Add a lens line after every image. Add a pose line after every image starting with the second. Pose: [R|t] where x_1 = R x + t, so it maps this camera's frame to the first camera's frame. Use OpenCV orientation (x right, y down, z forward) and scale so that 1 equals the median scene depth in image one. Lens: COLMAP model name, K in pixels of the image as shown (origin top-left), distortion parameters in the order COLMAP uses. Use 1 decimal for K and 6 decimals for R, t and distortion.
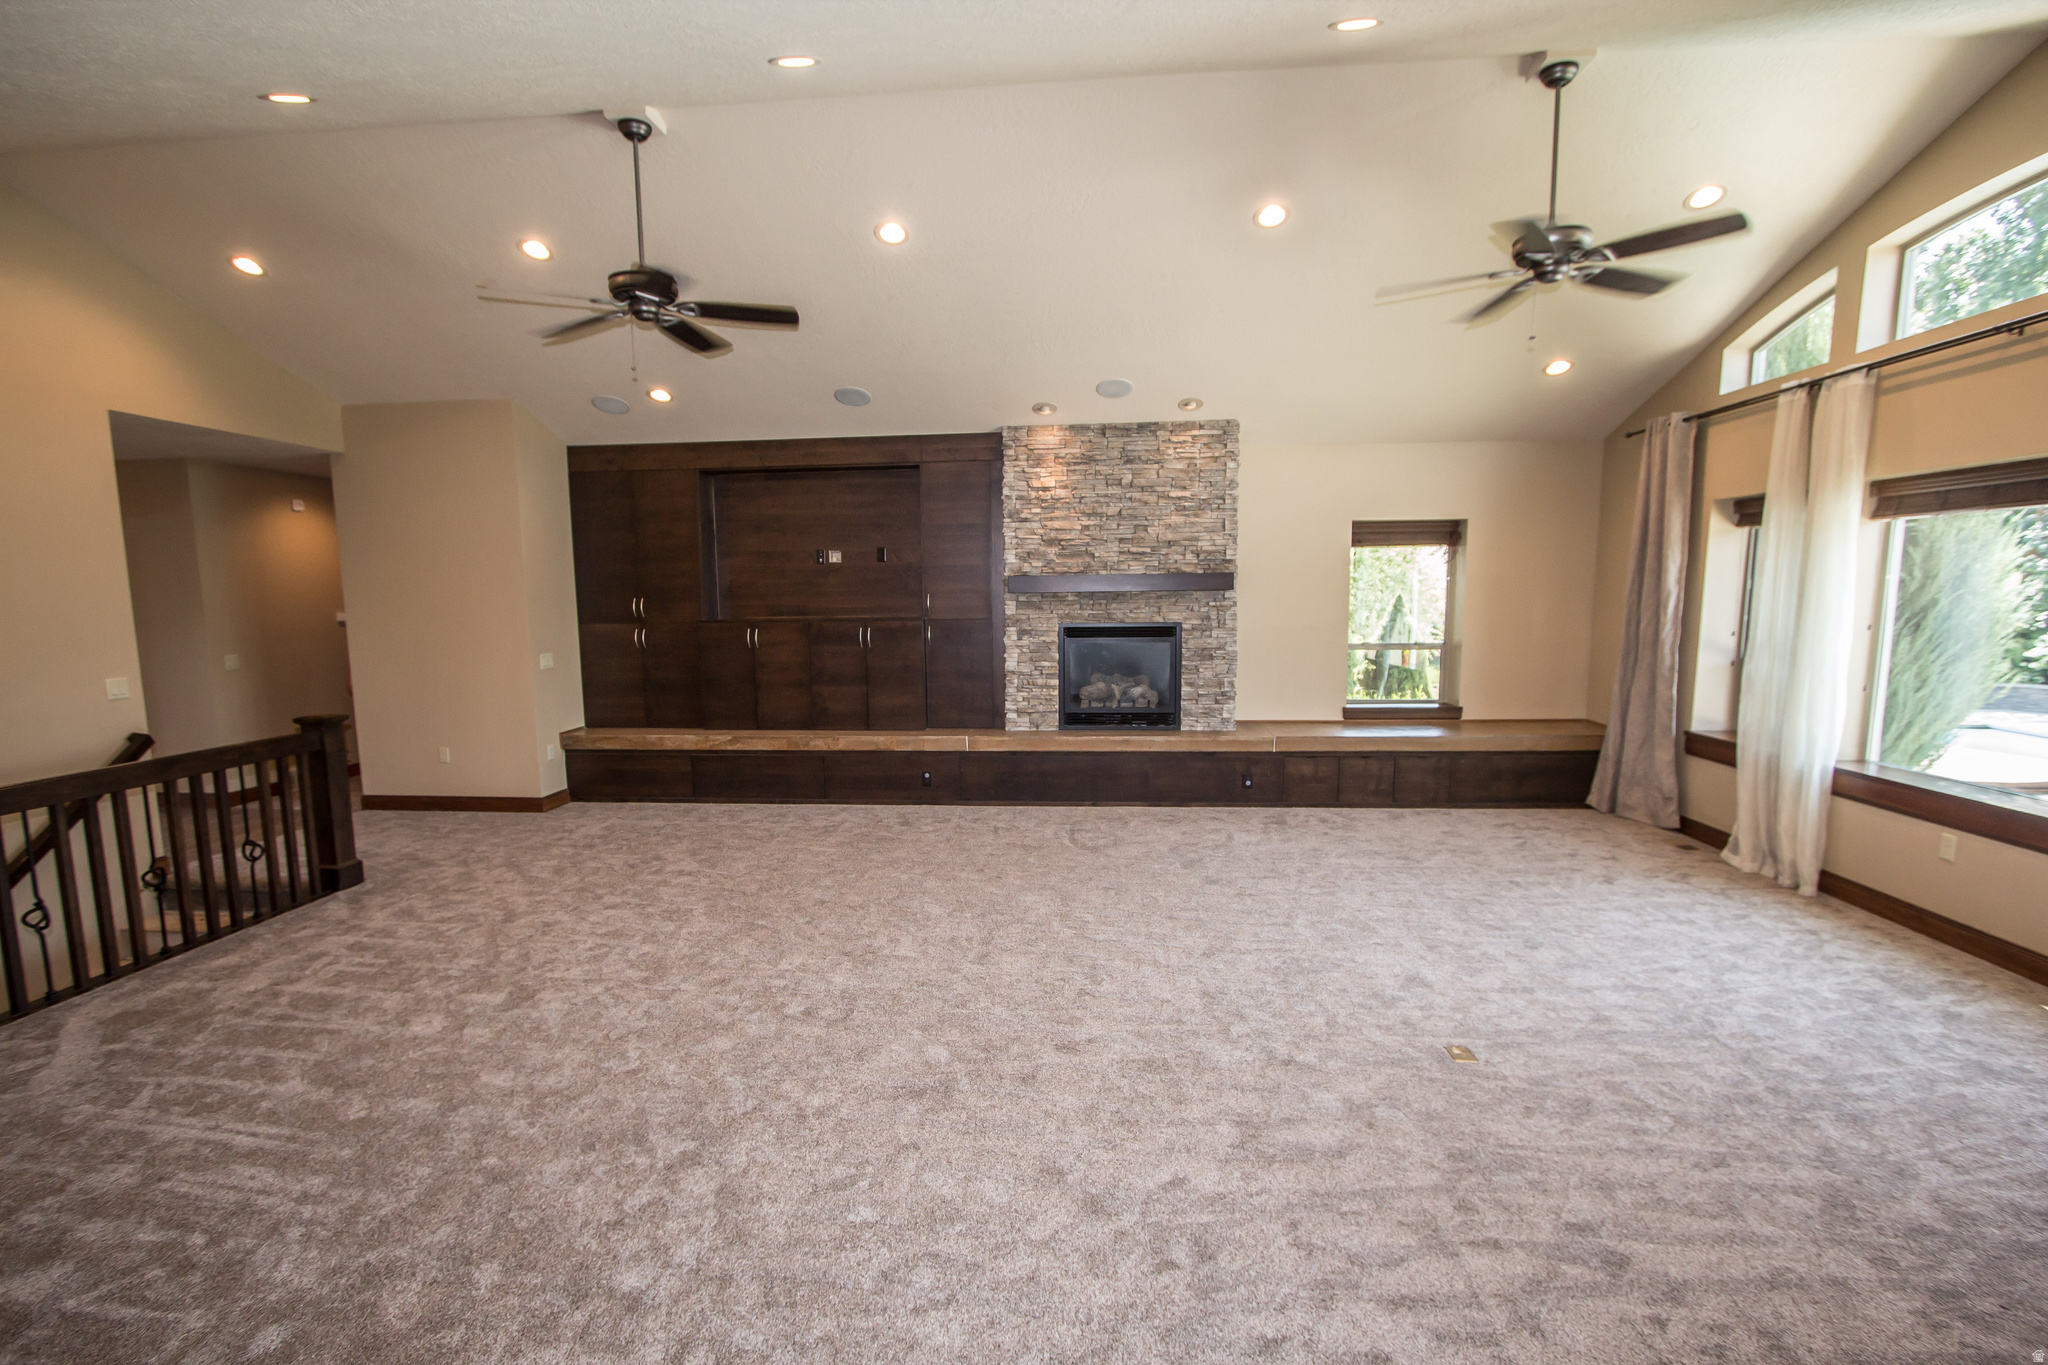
lens RADIAL K [[946.9, 0, 1011.4], [0, 946.9, 719.0], [0, 0, 1]] dist [-0.034961, 0.016304]
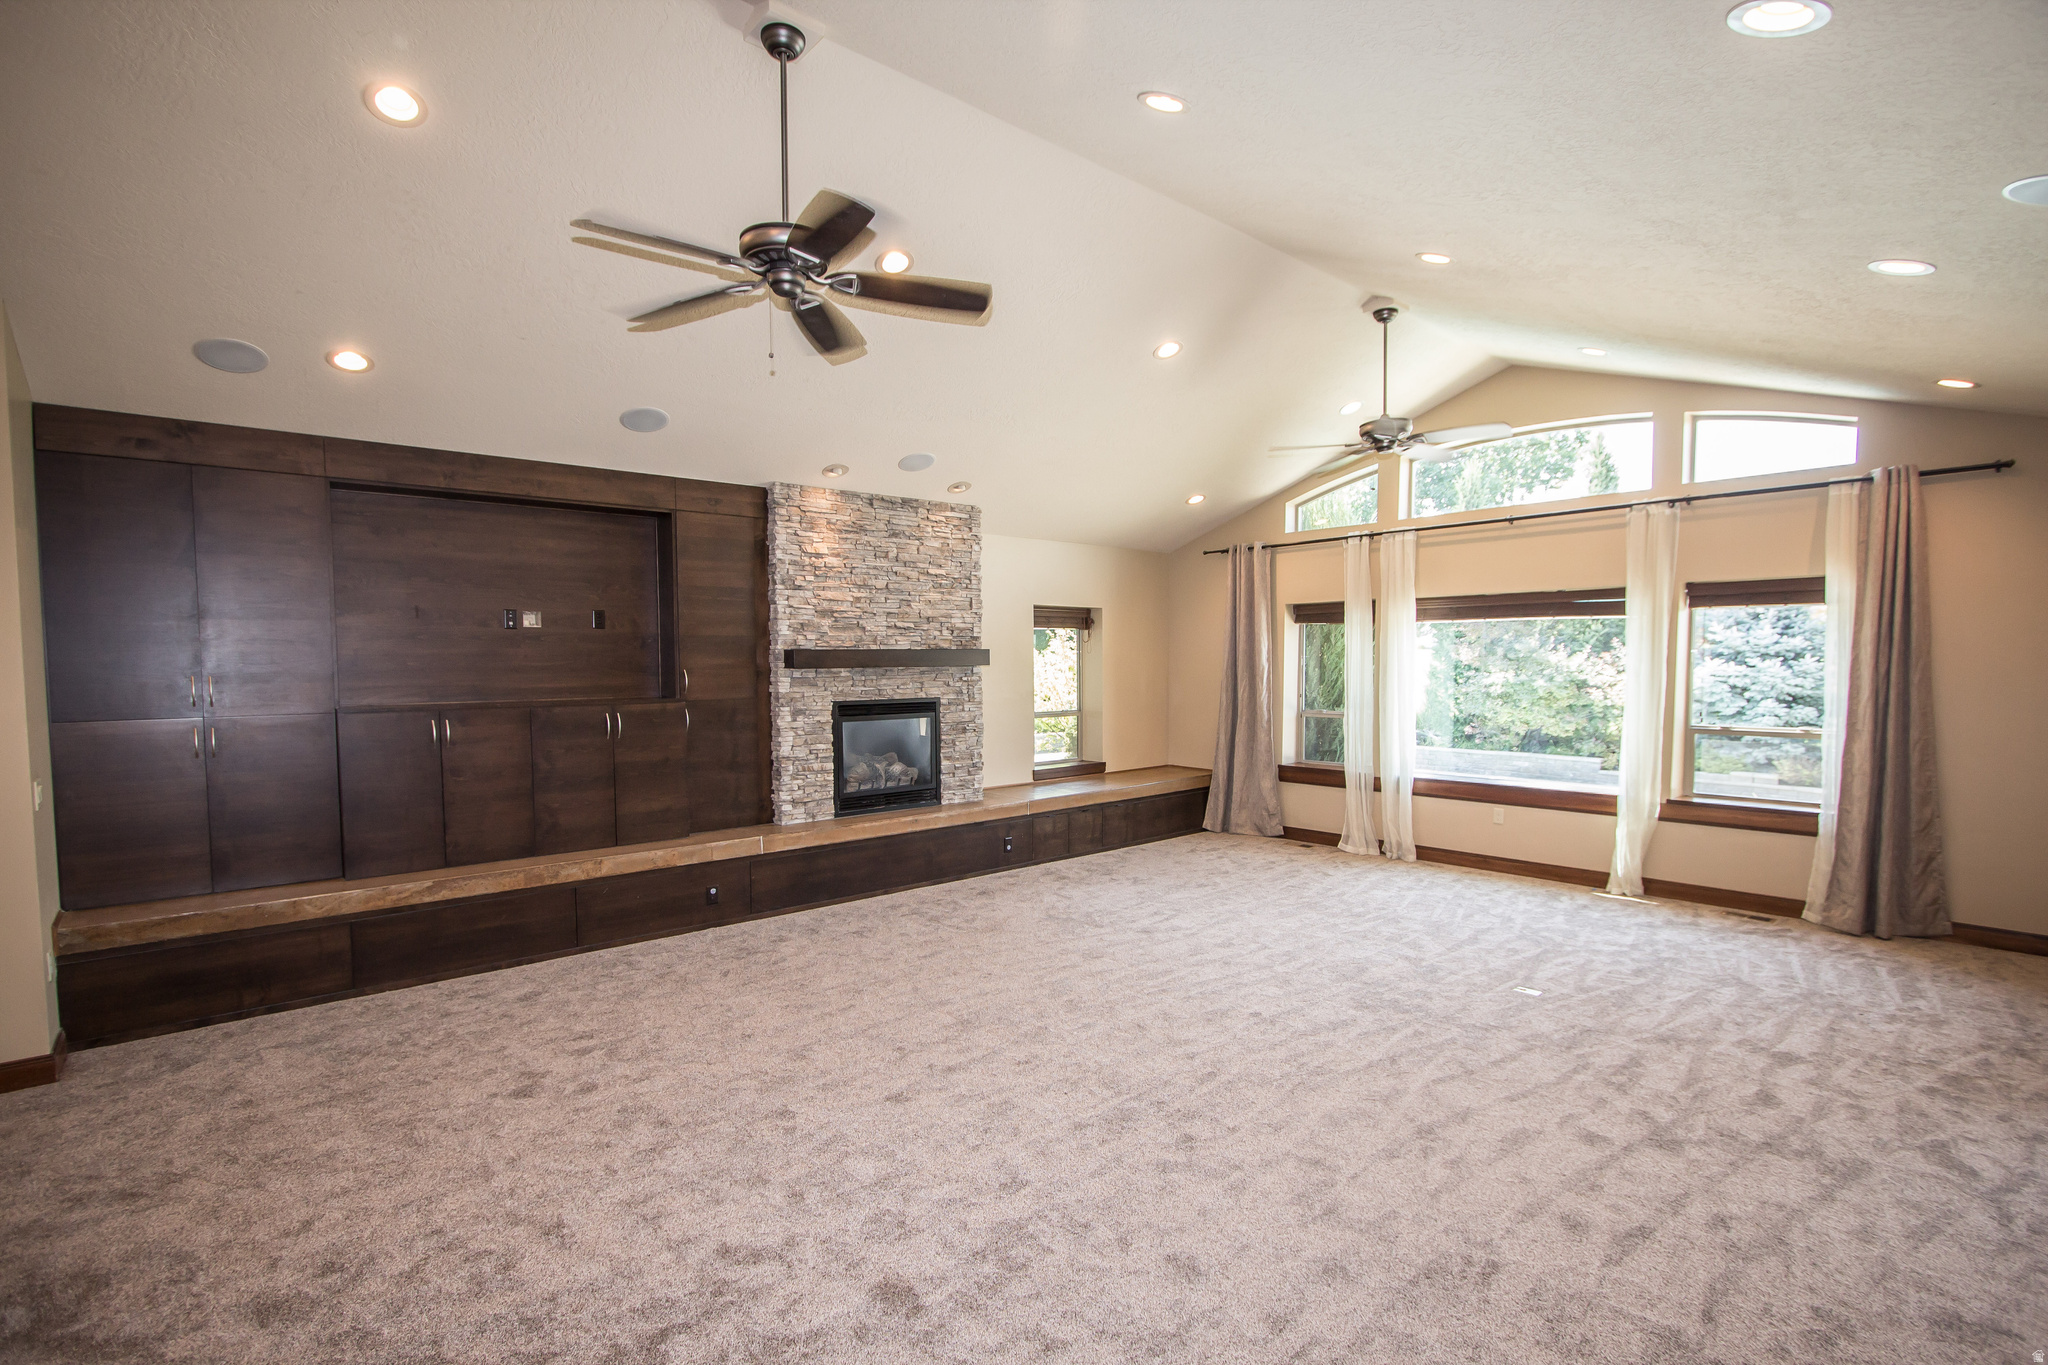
lens RADIAL K [[946.9, 0, 1011.4], [0, 946.9, 719.0], [0, 0, 1]] dist [-0.034961, 0.016304]
pose [[0.700620, -0.036982, 0.712575, -0.489287], [0.095079, 0.994589, -0.041866, -0.029784], [-0.707171, 0.097083, 0.700345, 0.242033]]
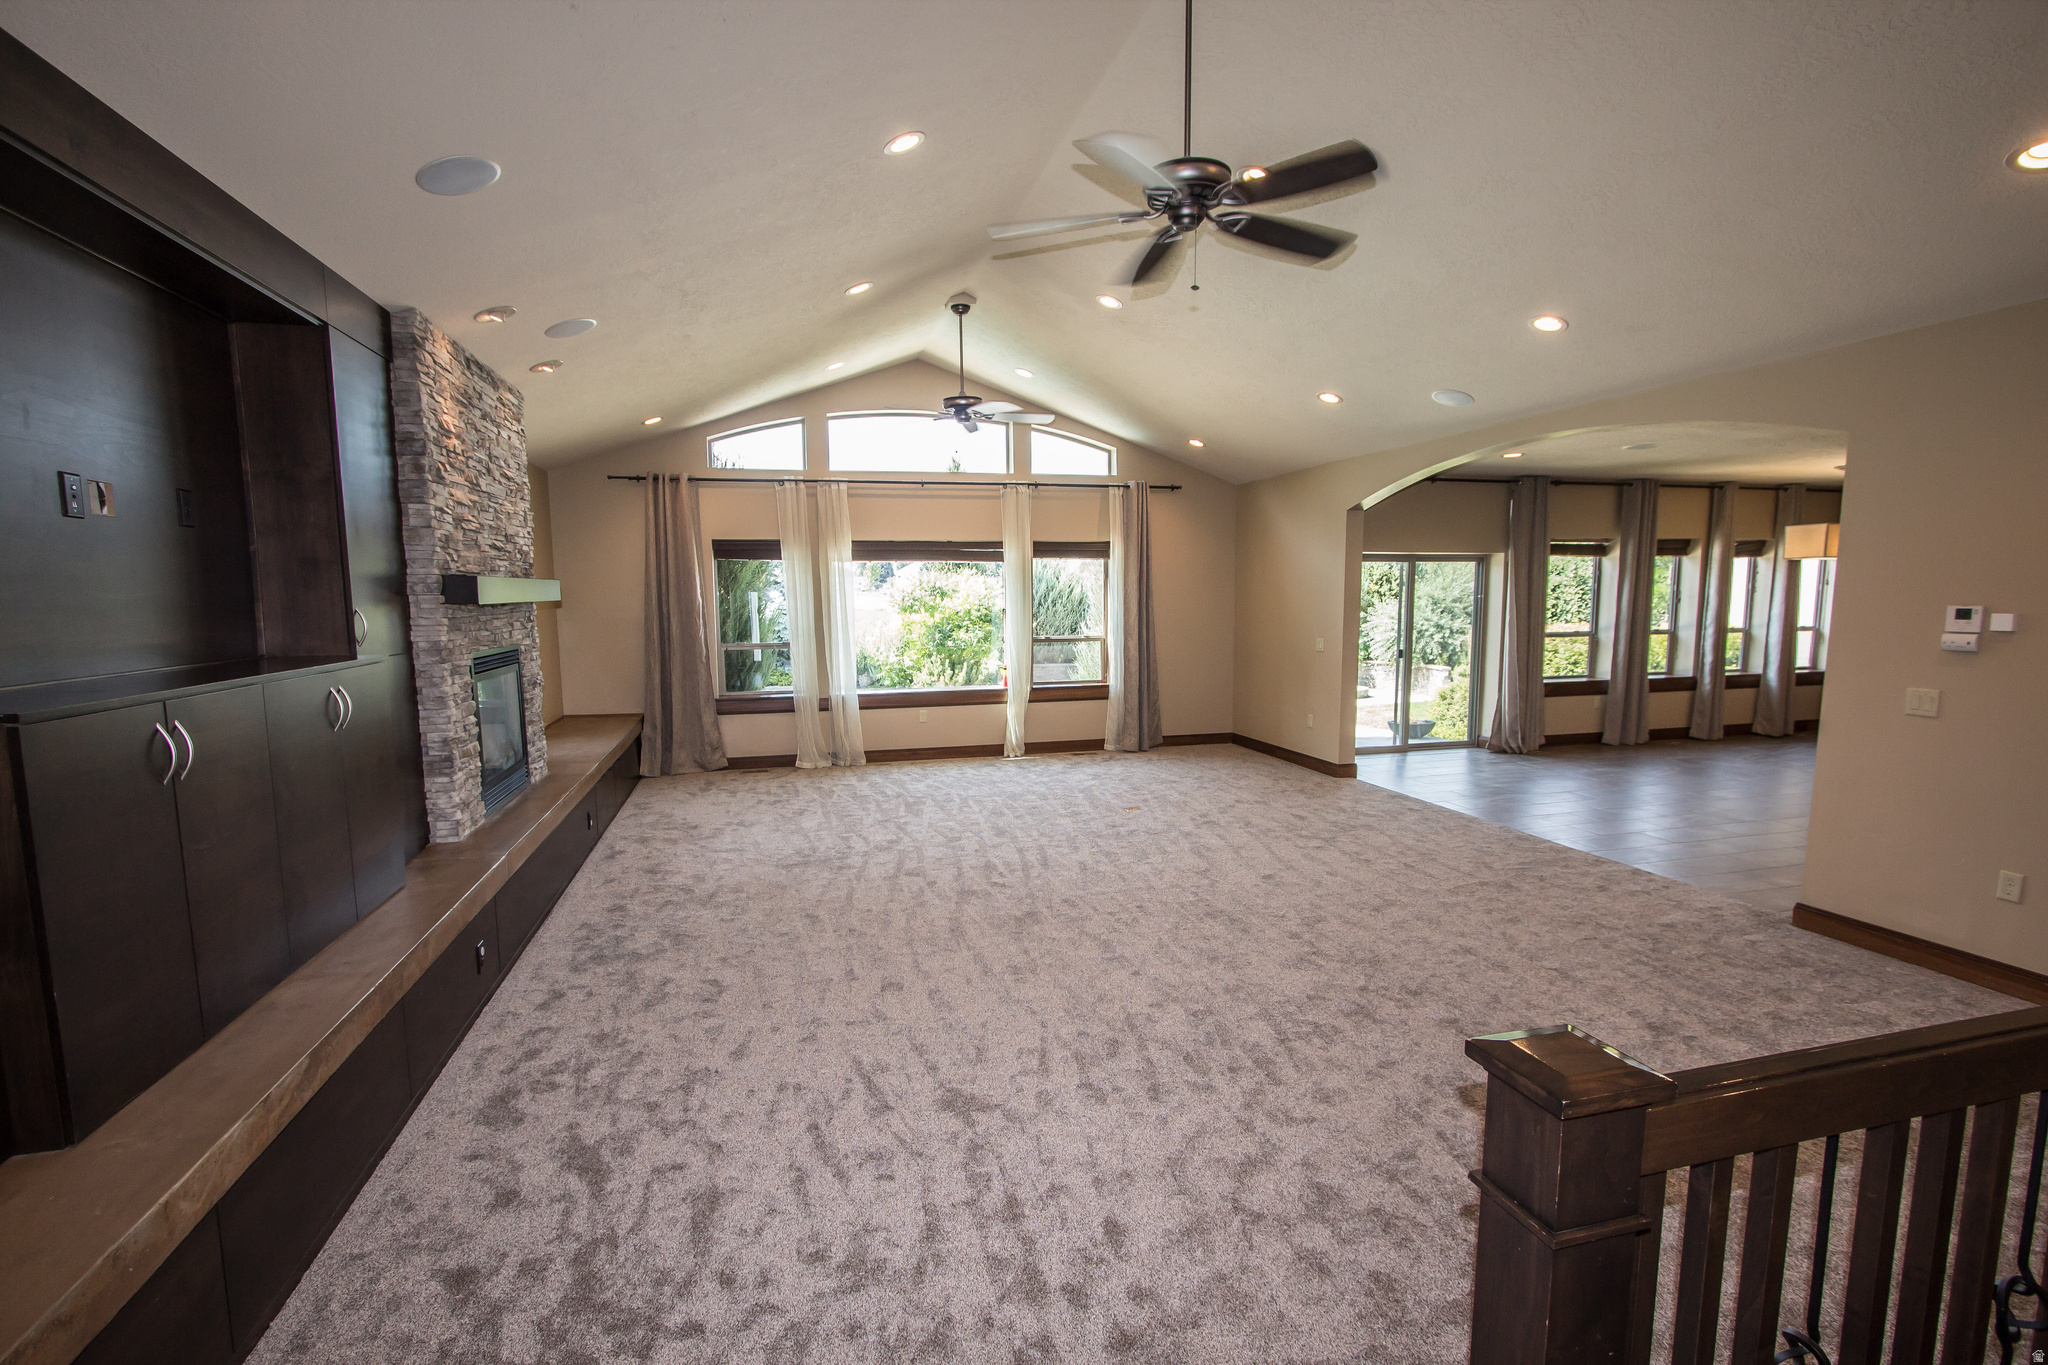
lens RADIAL K [[946.9, 0, 1011.4], [0, 946.9, 719.0], [0, 0, 1]] dist [-0.034961, 0.016304]
pose [[-0.329561, -0.110267, 0.937673, -0.670284], [0.139555, 0.976558, 0.163888, -0.111938], [-0.933763, 0.184868, -0.306447, 0.878890]]
